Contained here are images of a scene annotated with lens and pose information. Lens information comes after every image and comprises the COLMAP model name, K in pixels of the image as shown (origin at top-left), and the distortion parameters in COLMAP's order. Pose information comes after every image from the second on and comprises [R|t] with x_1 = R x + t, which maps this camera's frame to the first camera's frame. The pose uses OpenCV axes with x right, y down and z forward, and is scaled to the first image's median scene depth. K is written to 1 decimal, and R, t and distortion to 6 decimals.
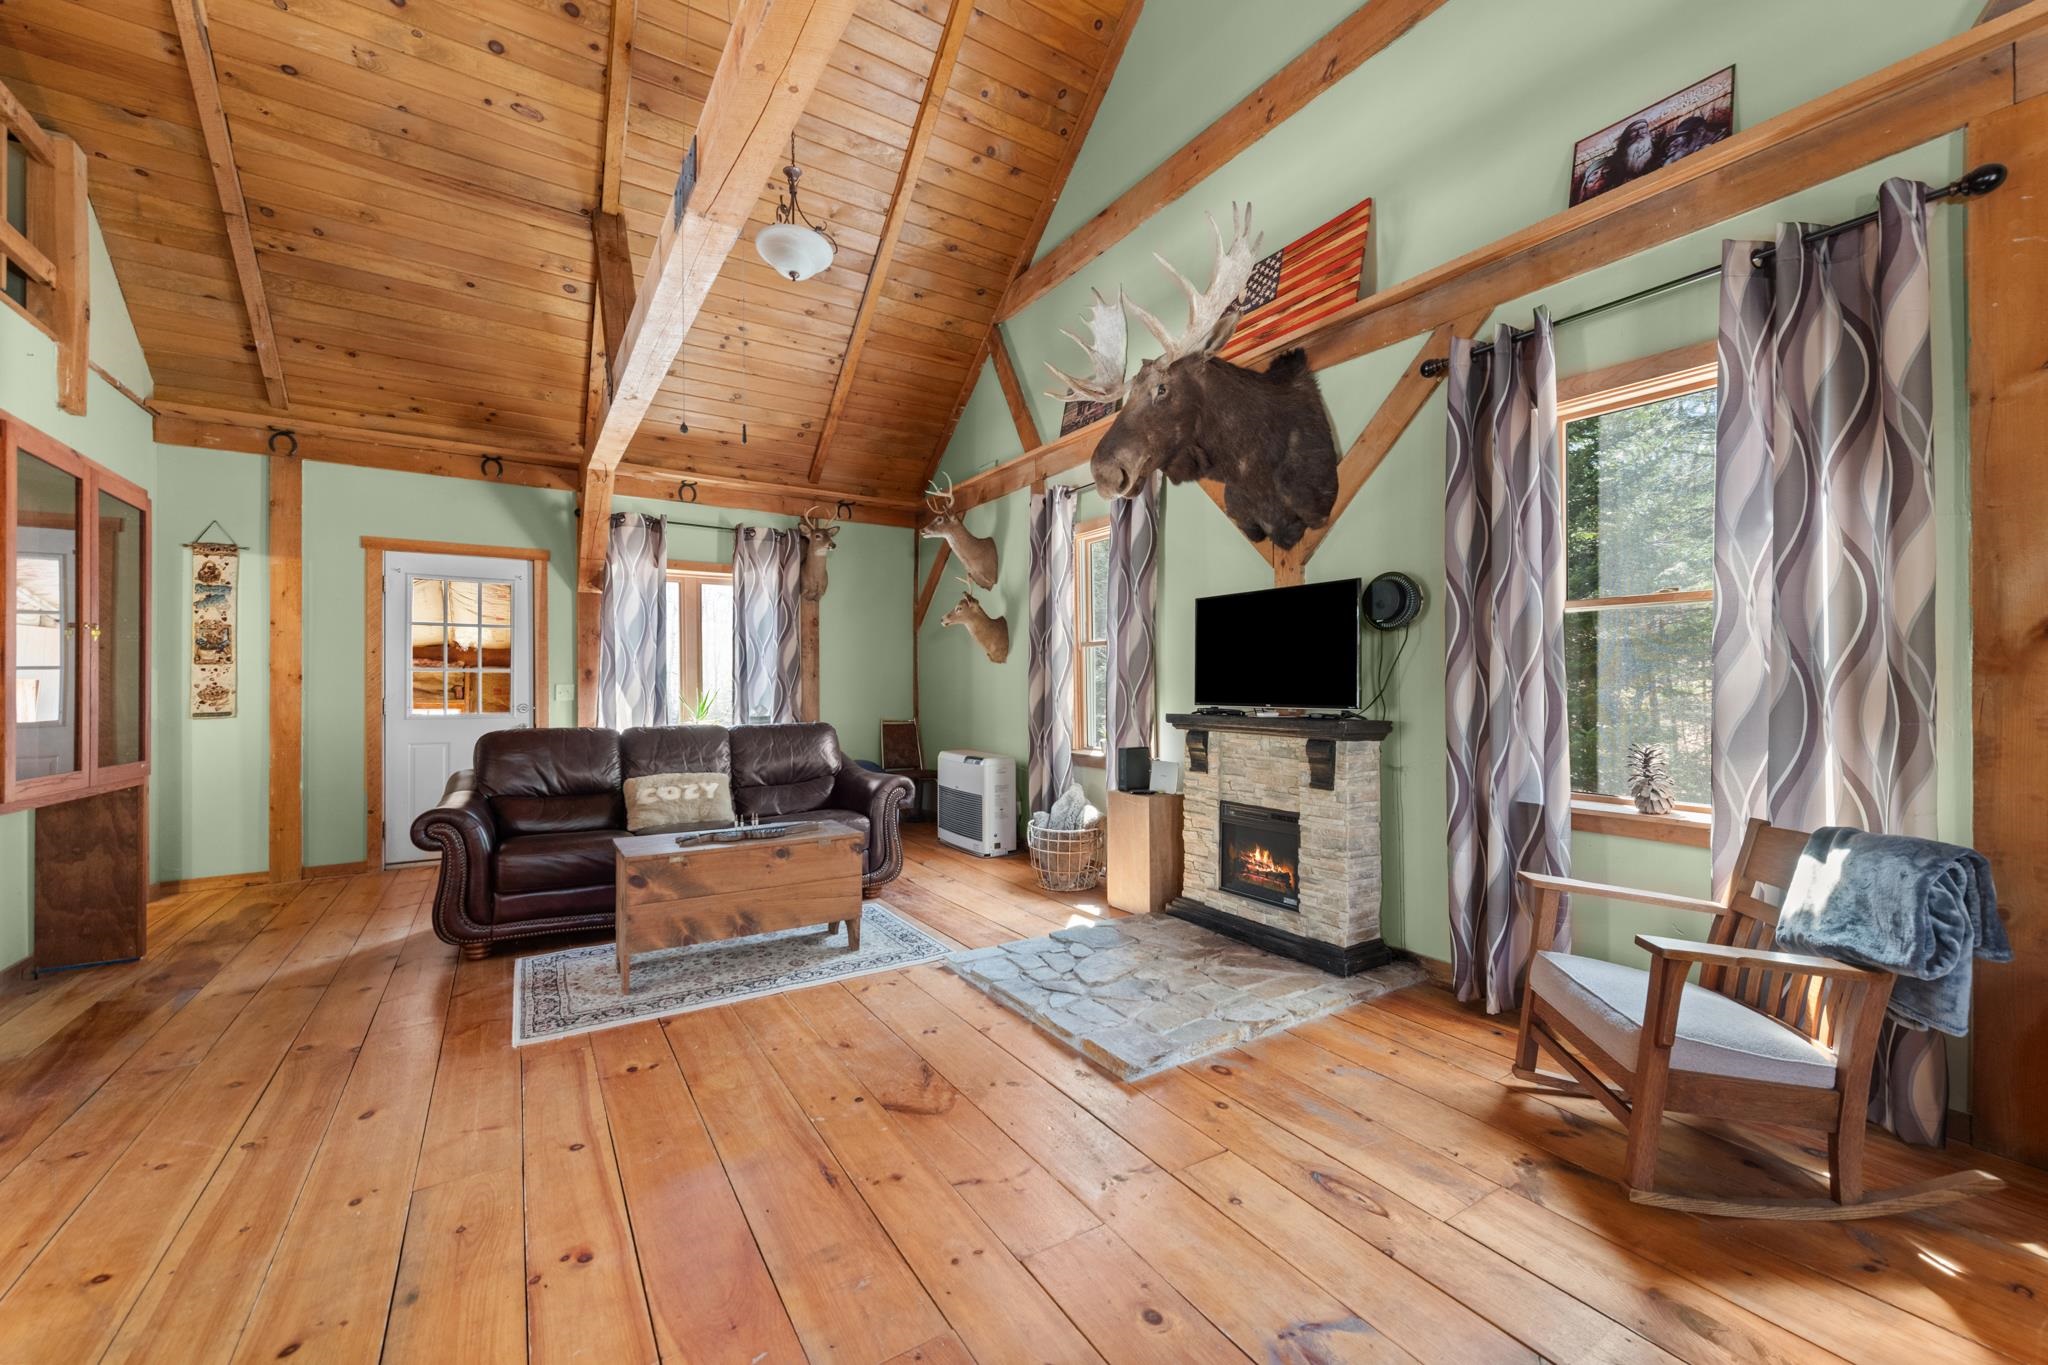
lens RADIAL K [[805.2, 0, 1038.8], [0, 805.2, 684.9], [0, 0, 1]] dist [0.015585, -0.004340]
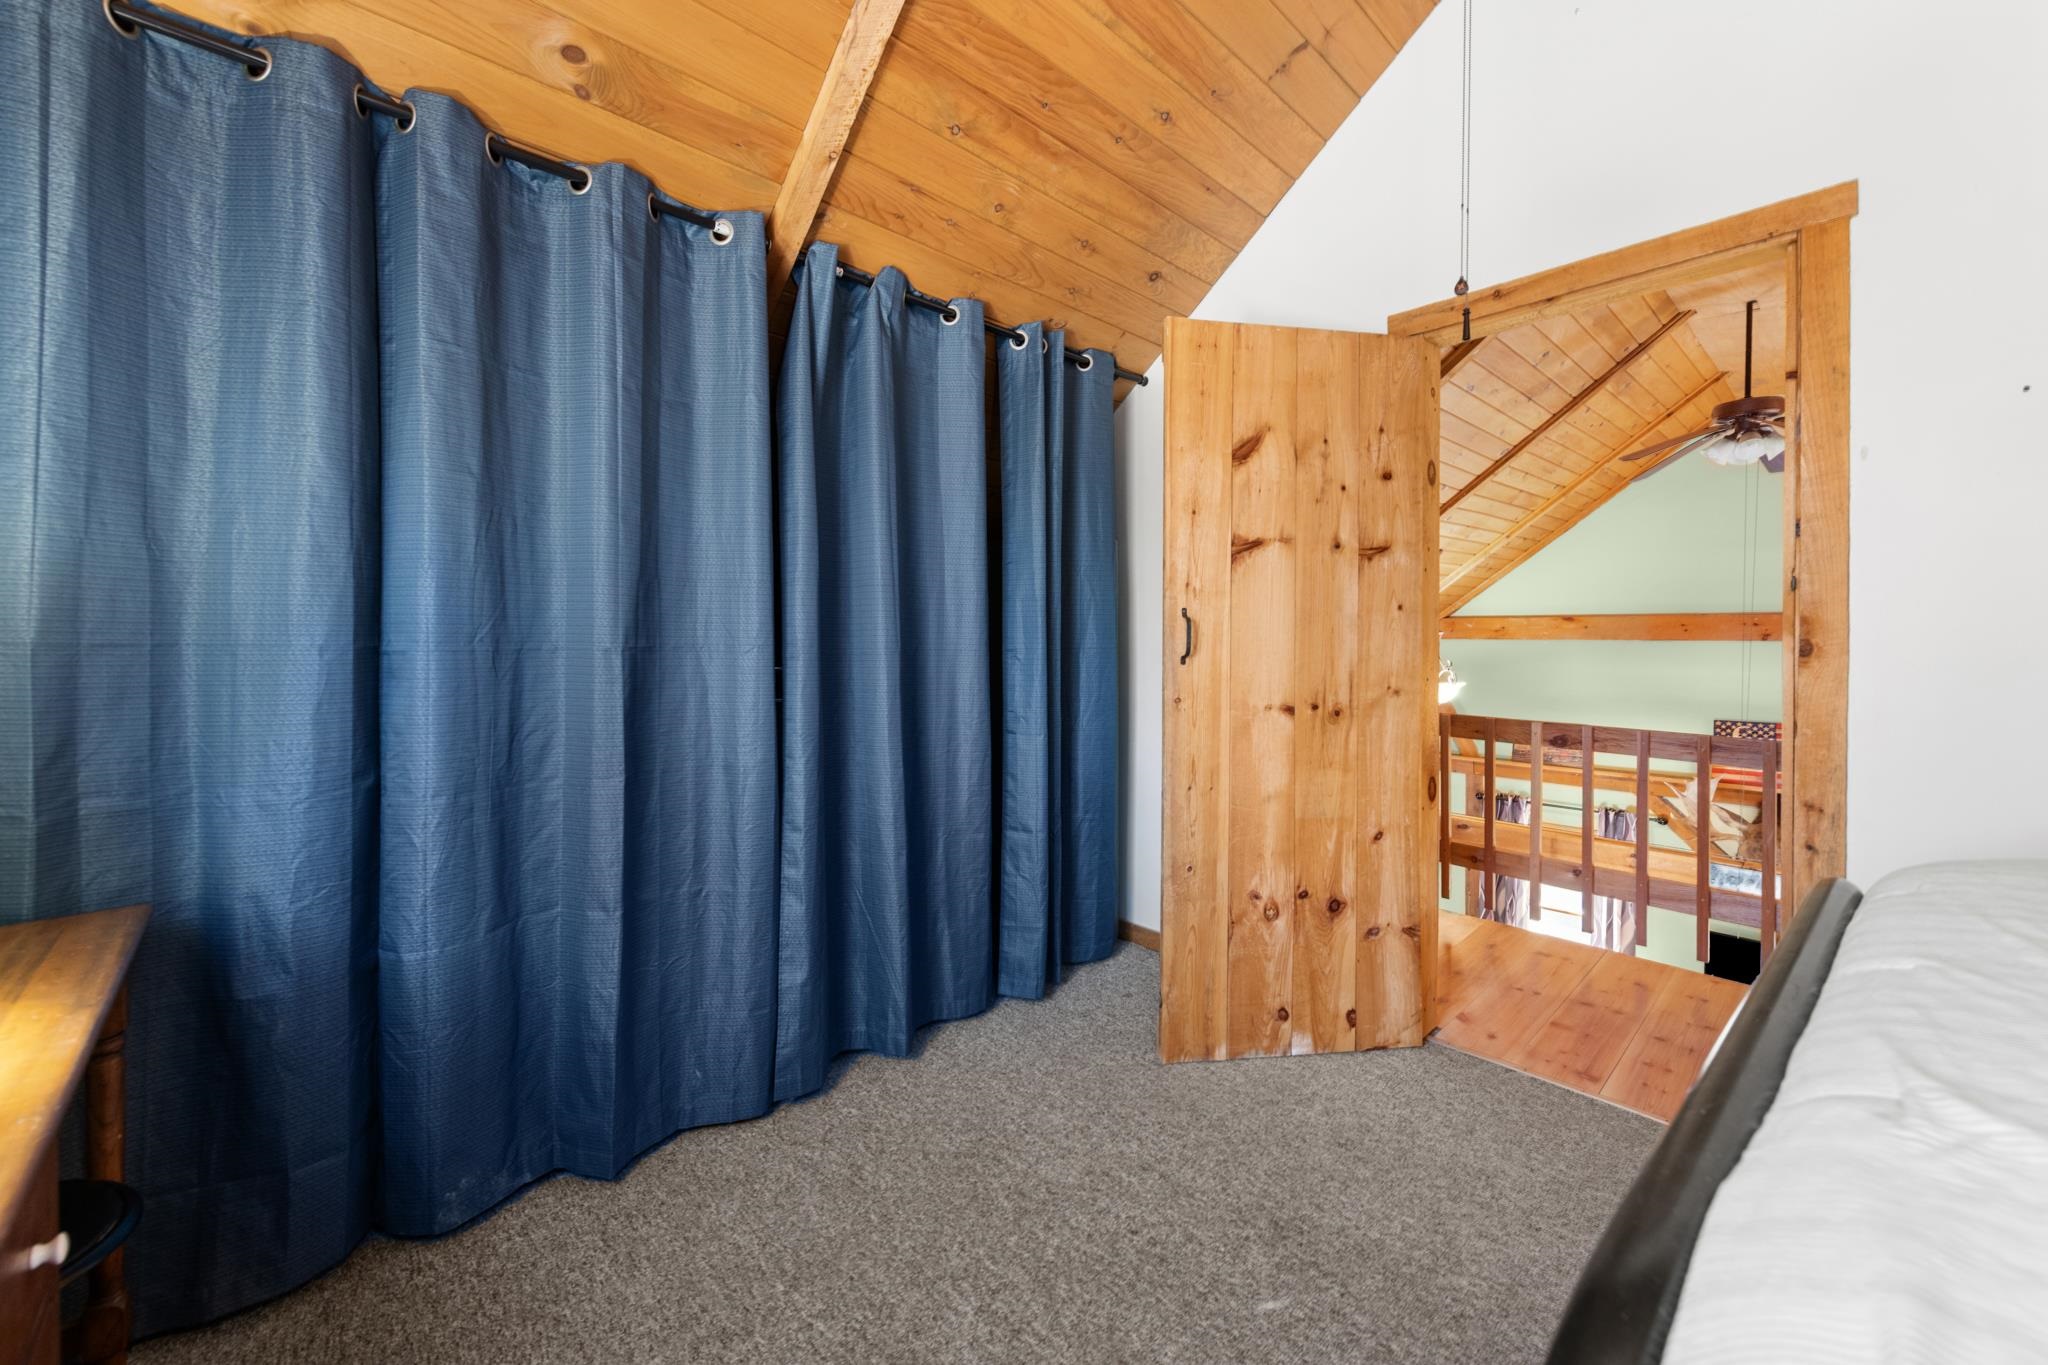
lens RADIAL K [[805.2, 0, 1042.6], [0, 805.2, 647.2], [0, 0, 1]] dist [0.015585, -0.004340]
pose [[0.986205, -0.001195, 0.165523, -1.454485], [-0.001336, 0.999884, 0.015179, -0.736280], [-0.165522, -0.015191, 0.986089, -0.368968]]
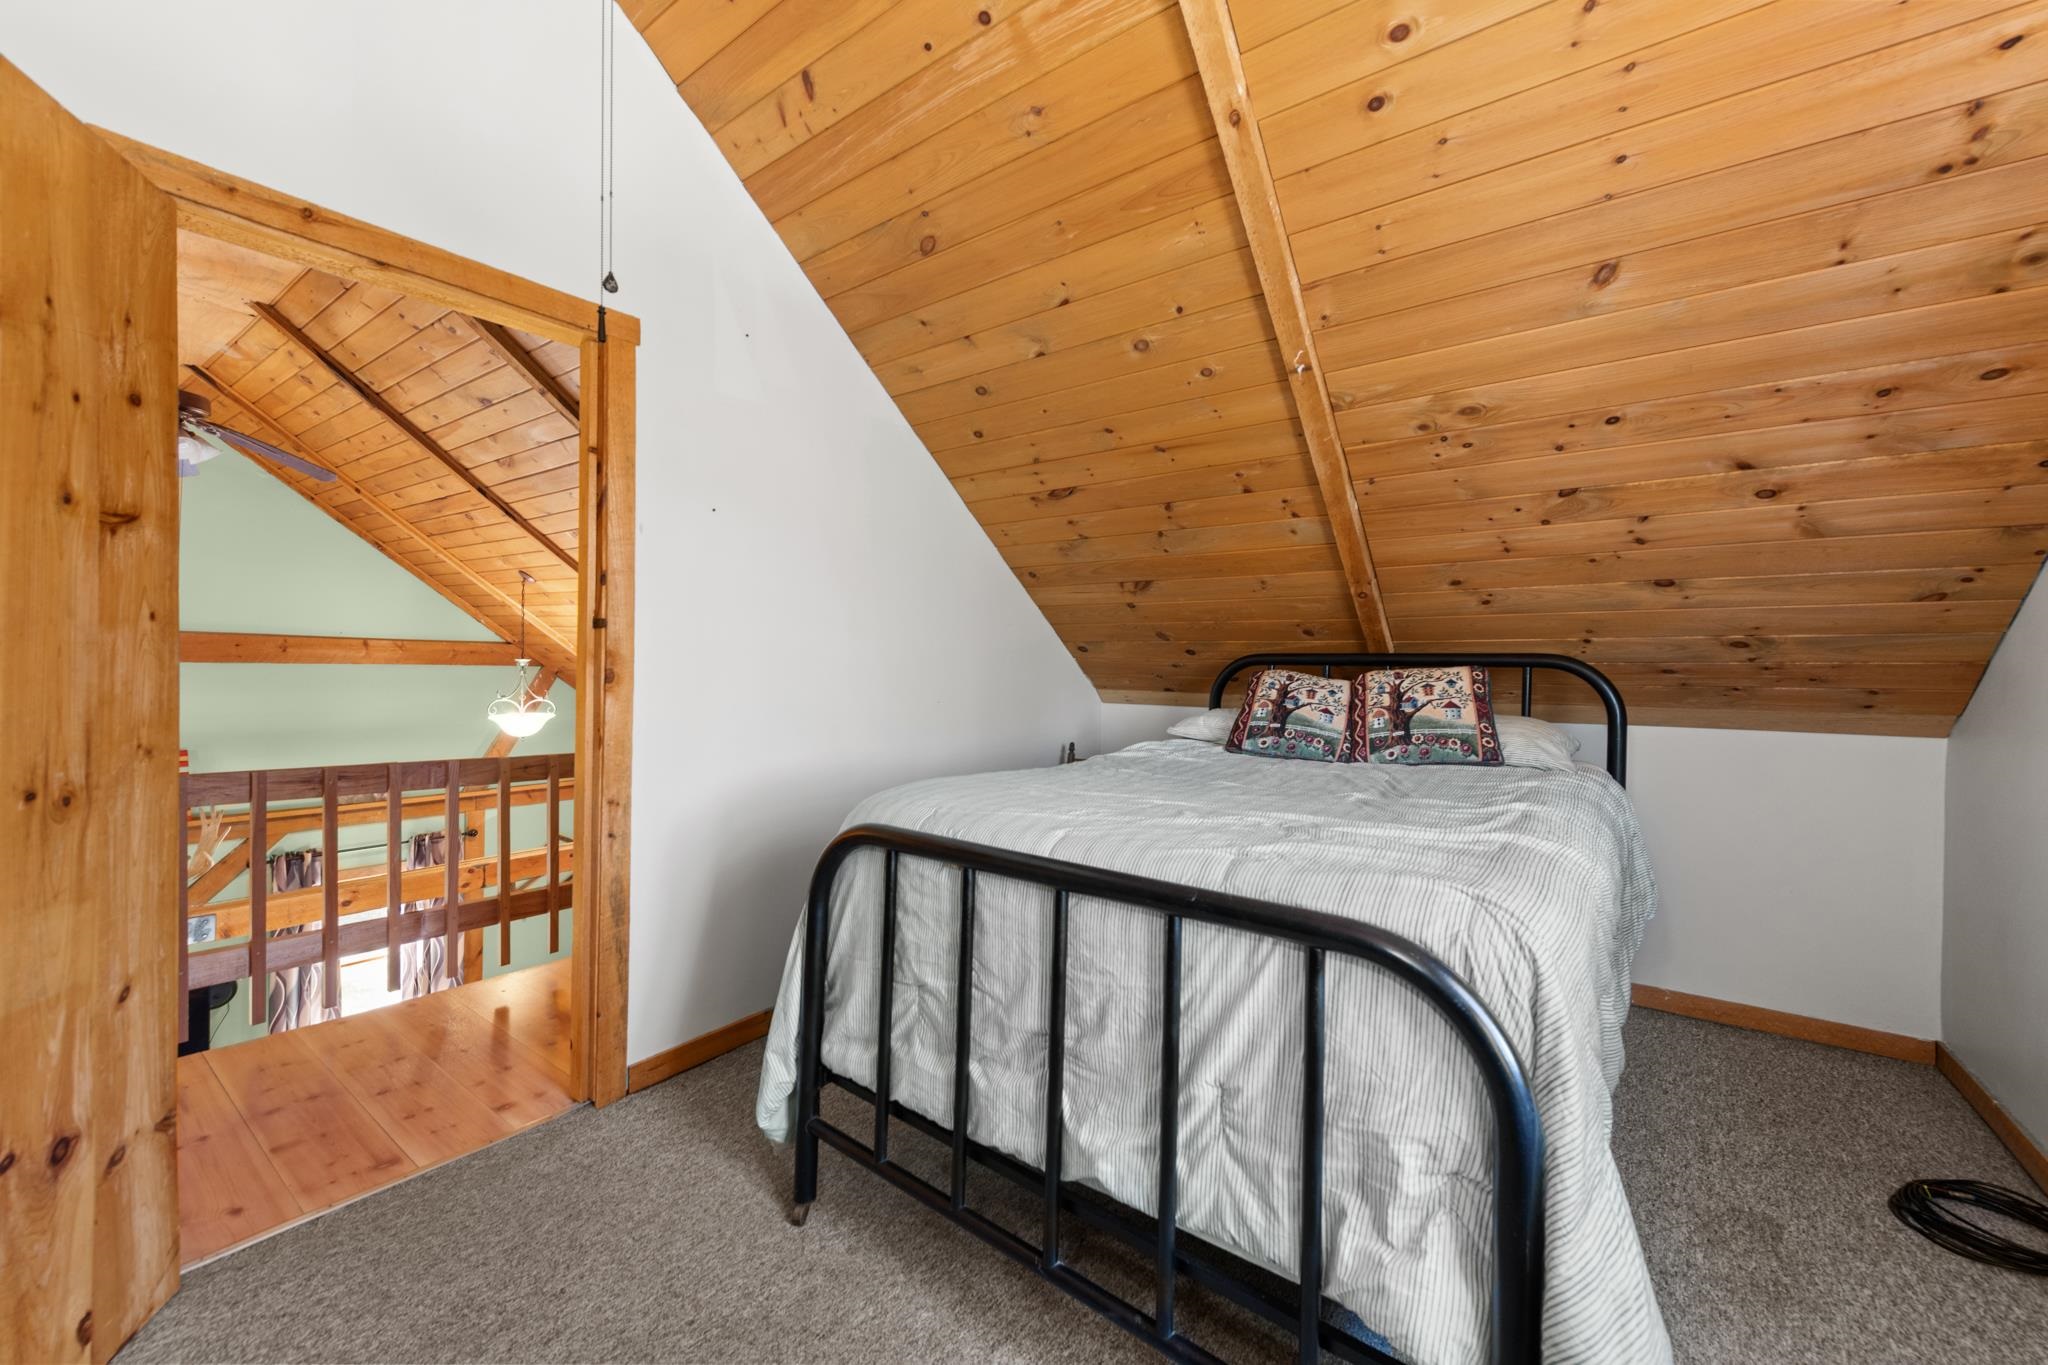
lens RADIAL K [[805.2, 0, 1028.7], [0, 805.2, 675.6], [0, 0, 1]] dist [0.015585, -0.004340]
pose [[-0.317568, -0.014342, 0.948127, -1.580873], [-0.013887, 0.999849, 0.010473, -0.739078], [-0.948134, -0.009841, -0.317719, -0.087735]]
